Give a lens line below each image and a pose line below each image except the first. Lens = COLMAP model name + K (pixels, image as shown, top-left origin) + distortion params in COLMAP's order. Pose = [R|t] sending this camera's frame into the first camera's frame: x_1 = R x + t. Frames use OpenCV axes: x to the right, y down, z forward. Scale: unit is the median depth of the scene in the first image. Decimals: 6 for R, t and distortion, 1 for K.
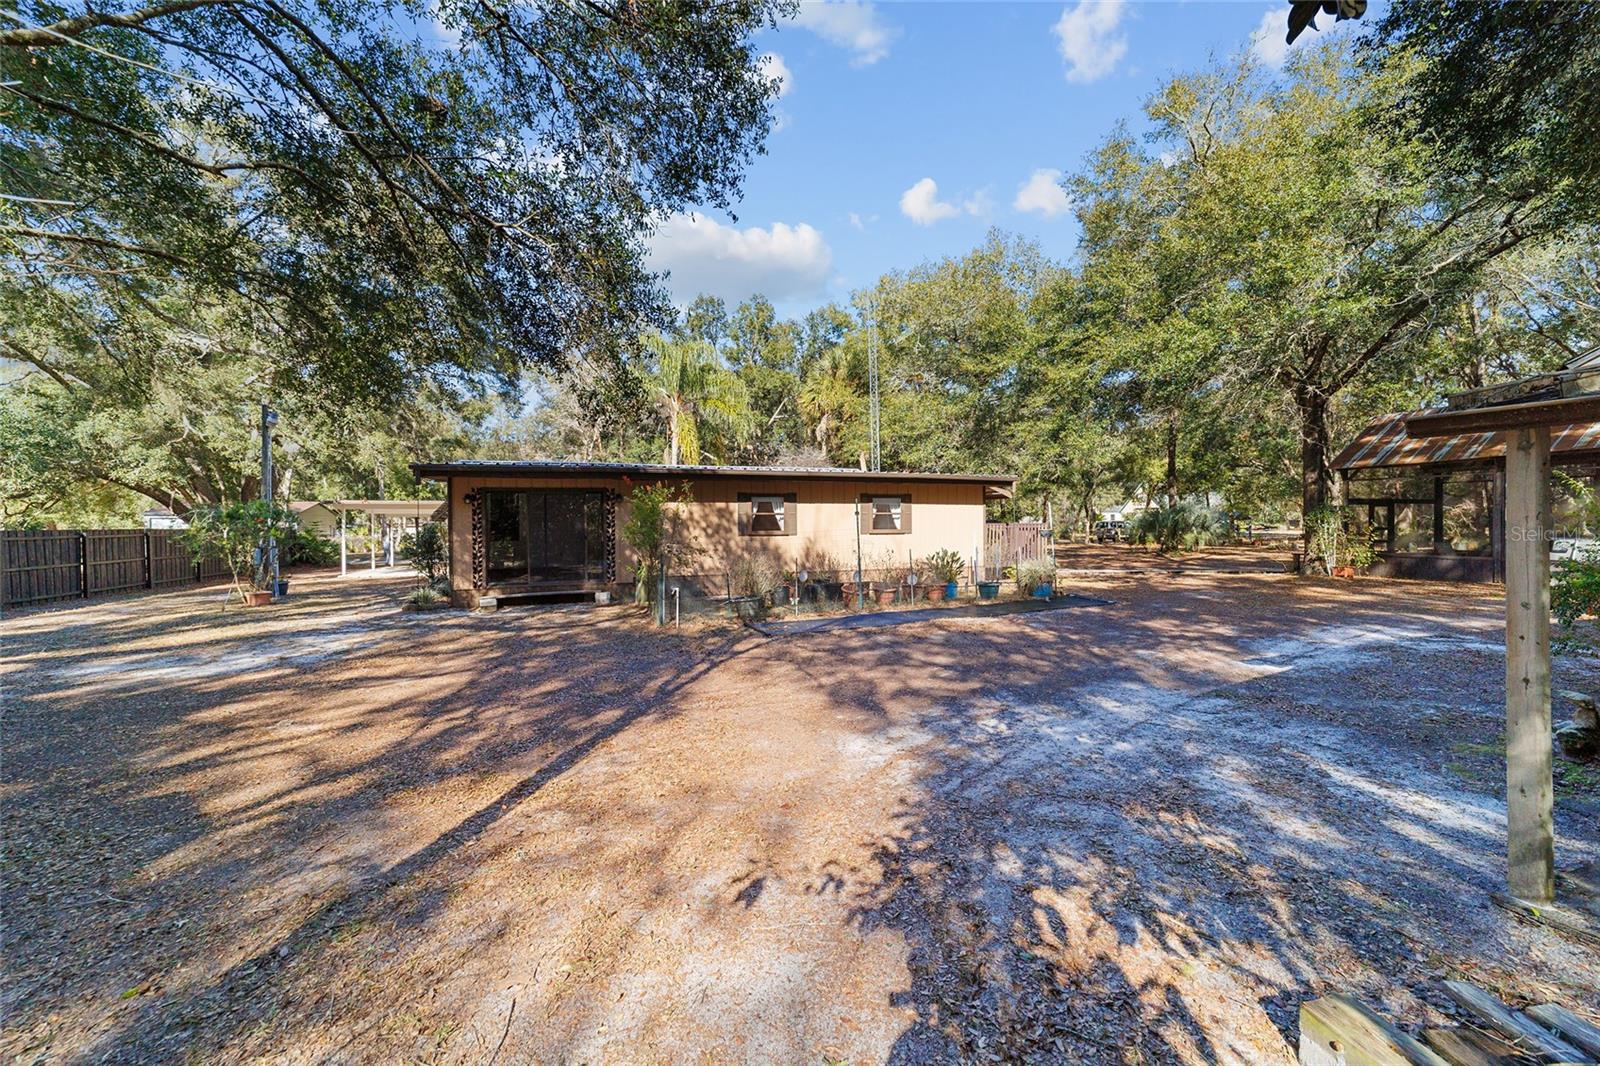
lens RADIAL K [[616.9, 0, 800.0], [0, 616.9, 533.0], [0, 0, 1]] dist [-0.020065, 0.010824]
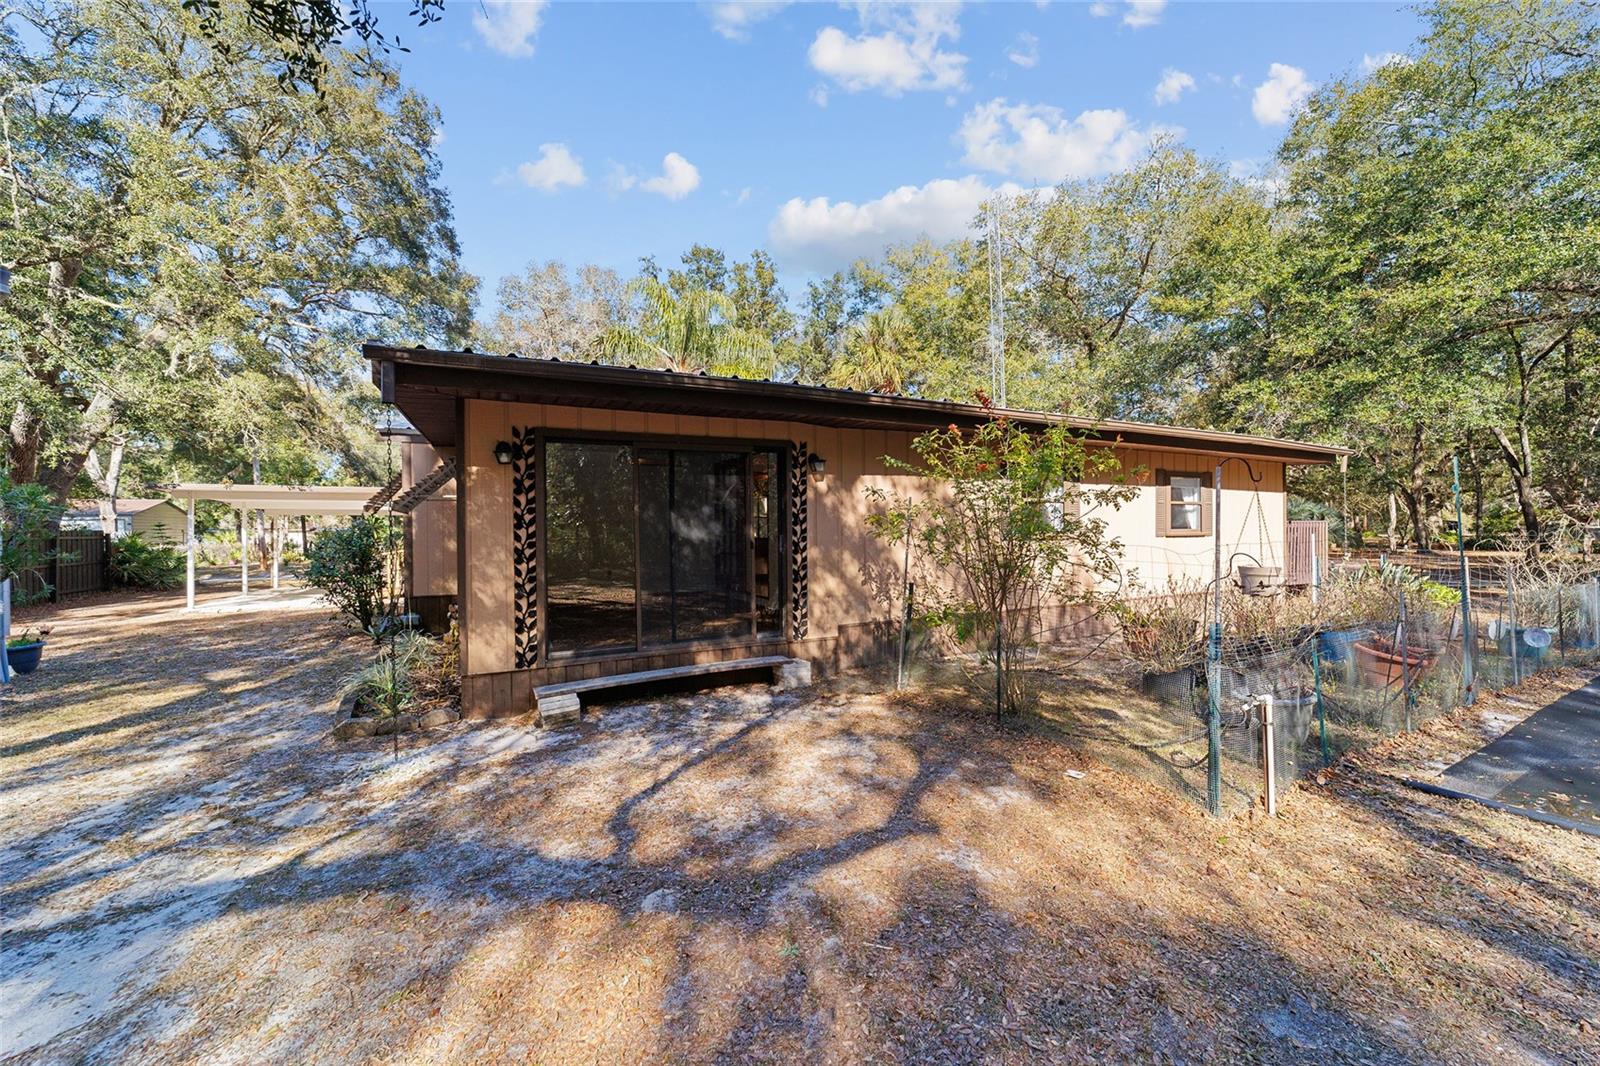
lens RADIAL K [[616.9, 0, 800.0], [0, 616.9, 533.0], [0, 0, 1]] dist [-0.020065, 0.010824]
pose [[0.991970, -0.000991, 0.126468, -0.211890], [0.002369, 0.999939, -0.010745, 0.002319], [-0.126450, 0.010959, 0.991912, 0.310426]]
